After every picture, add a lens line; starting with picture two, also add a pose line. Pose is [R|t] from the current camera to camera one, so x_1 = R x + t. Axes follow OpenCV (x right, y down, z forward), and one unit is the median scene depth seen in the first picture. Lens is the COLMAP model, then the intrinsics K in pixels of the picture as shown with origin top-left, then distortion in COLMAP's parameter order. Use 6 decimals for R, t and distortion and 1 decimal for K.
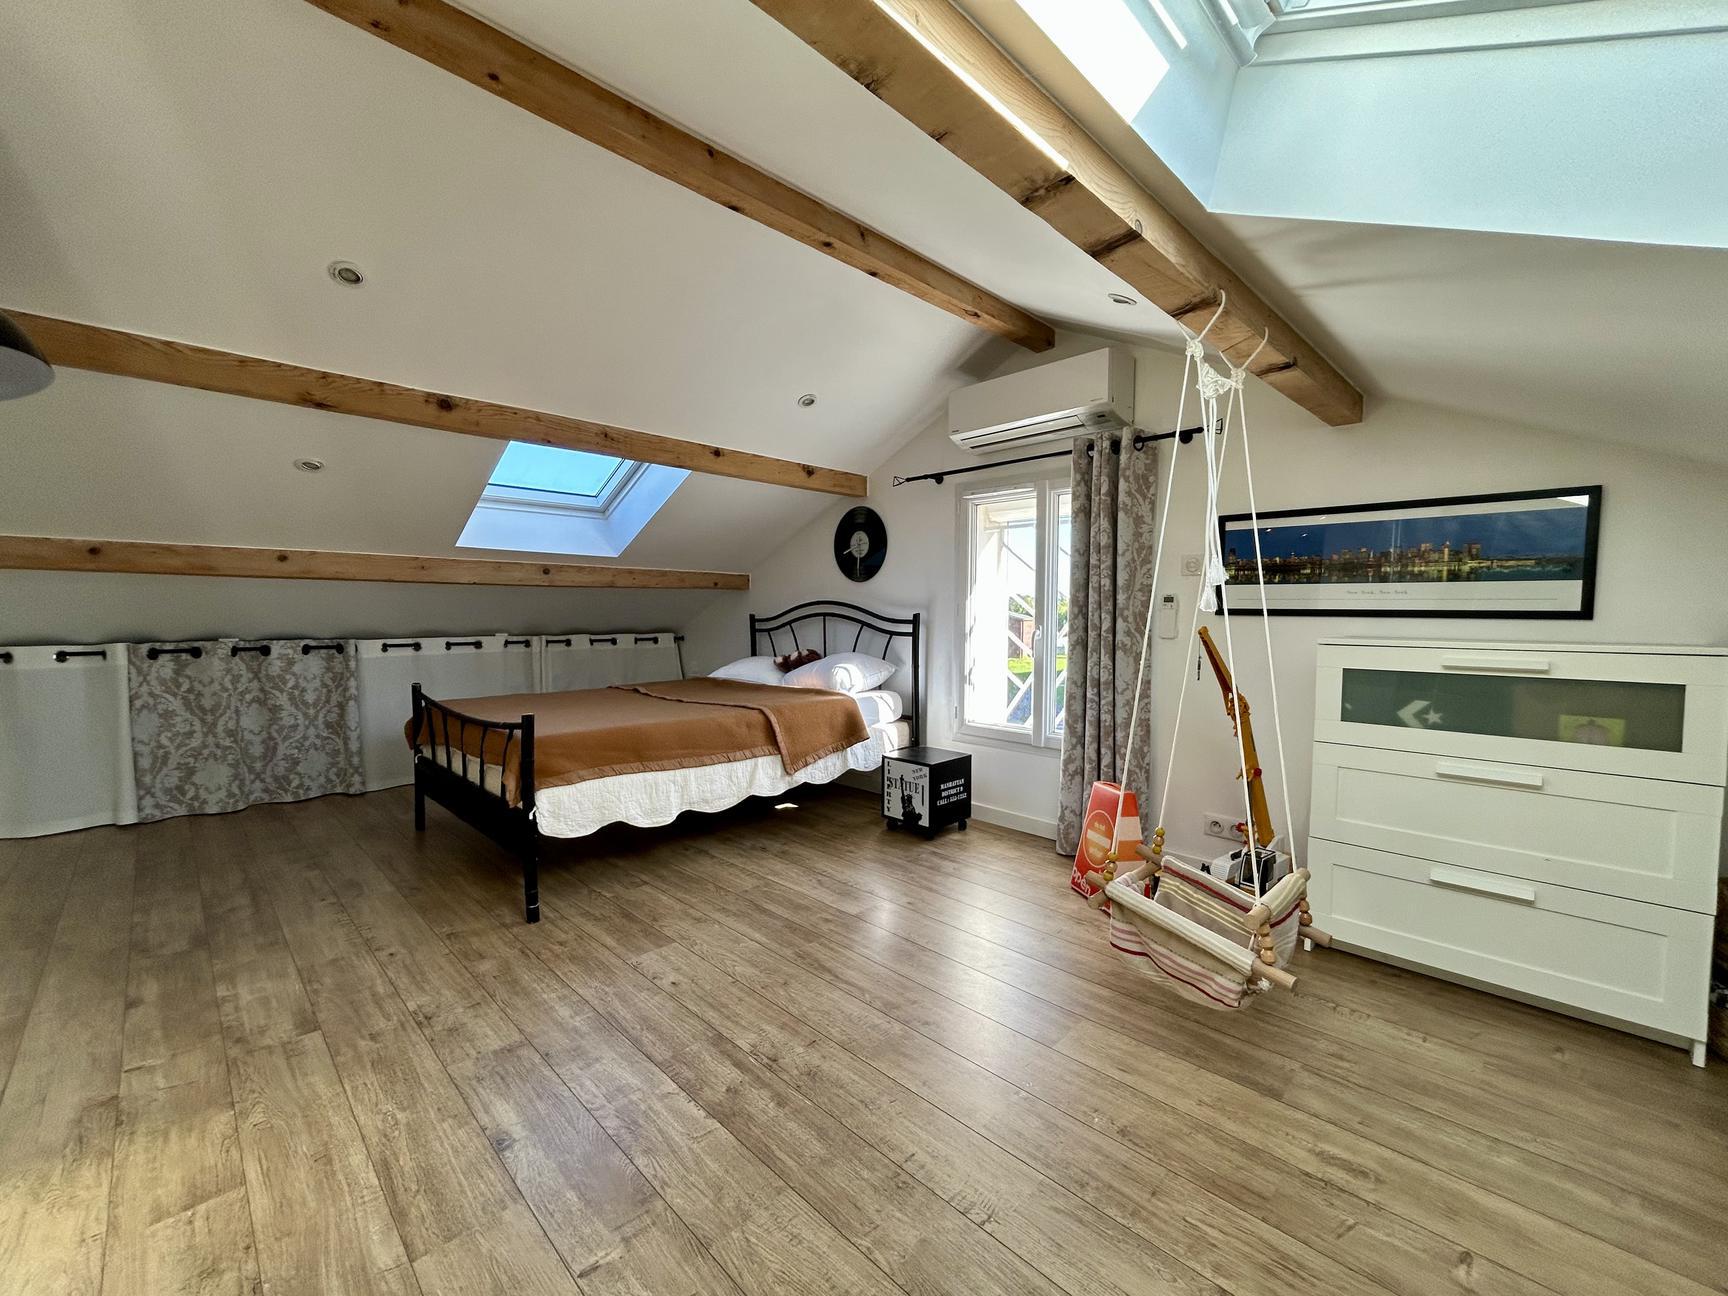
lens RADIAL K [[704.7, 0, 862.7], [0, 704.7, 653.2], [0, 0, 1]] dist [0.002086, -0.000687]
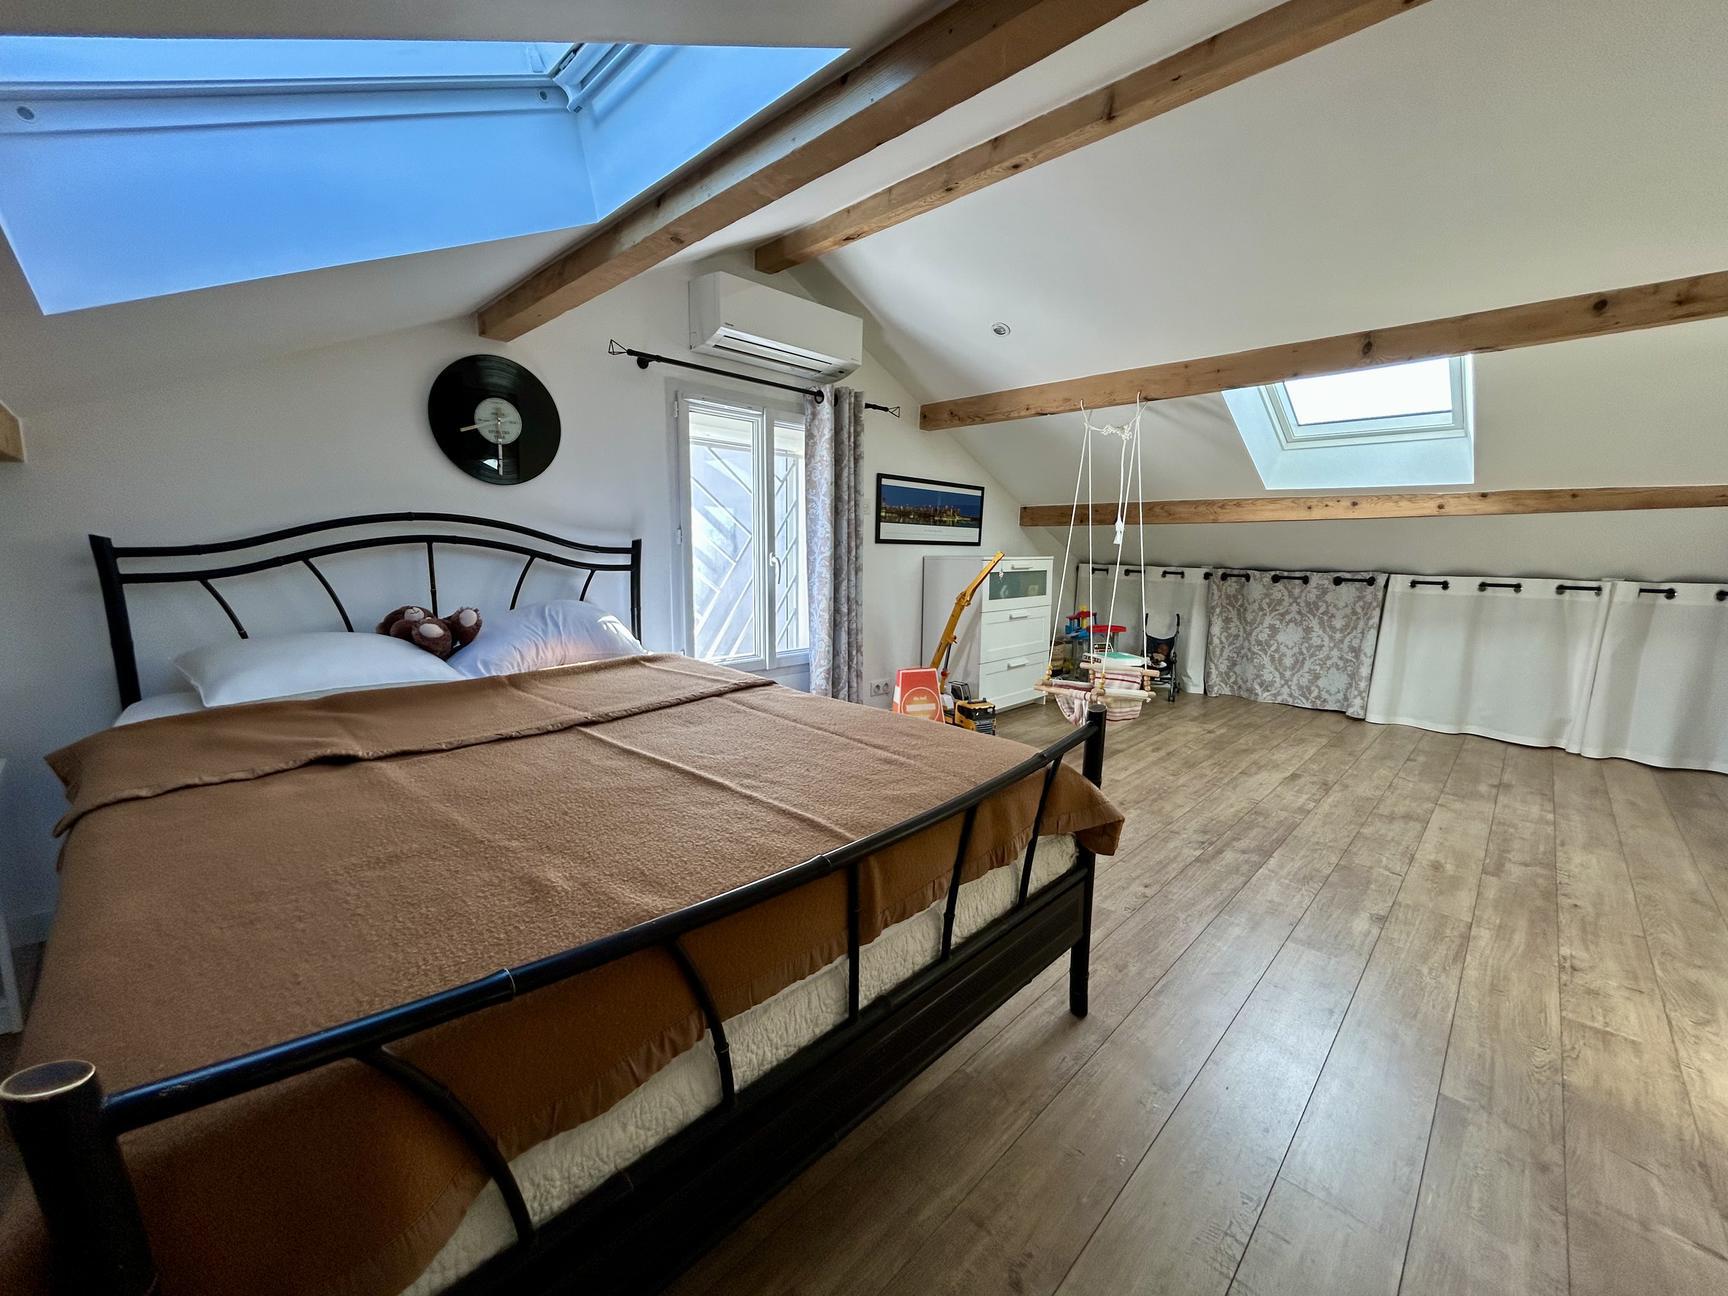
lens RADIAL K [[704.7, 0, 862.9], [0, 704.7, 650.9], [0, 0, 1]] dist [0.002086, -0.000687]
pose [[-0.022211, -0.153339, 0.987924, -1.276772], [0.045383, 0.986994, 0.154215, -0.081266], [-0.998723, 0.048260, -0.014963, 1.430932]]
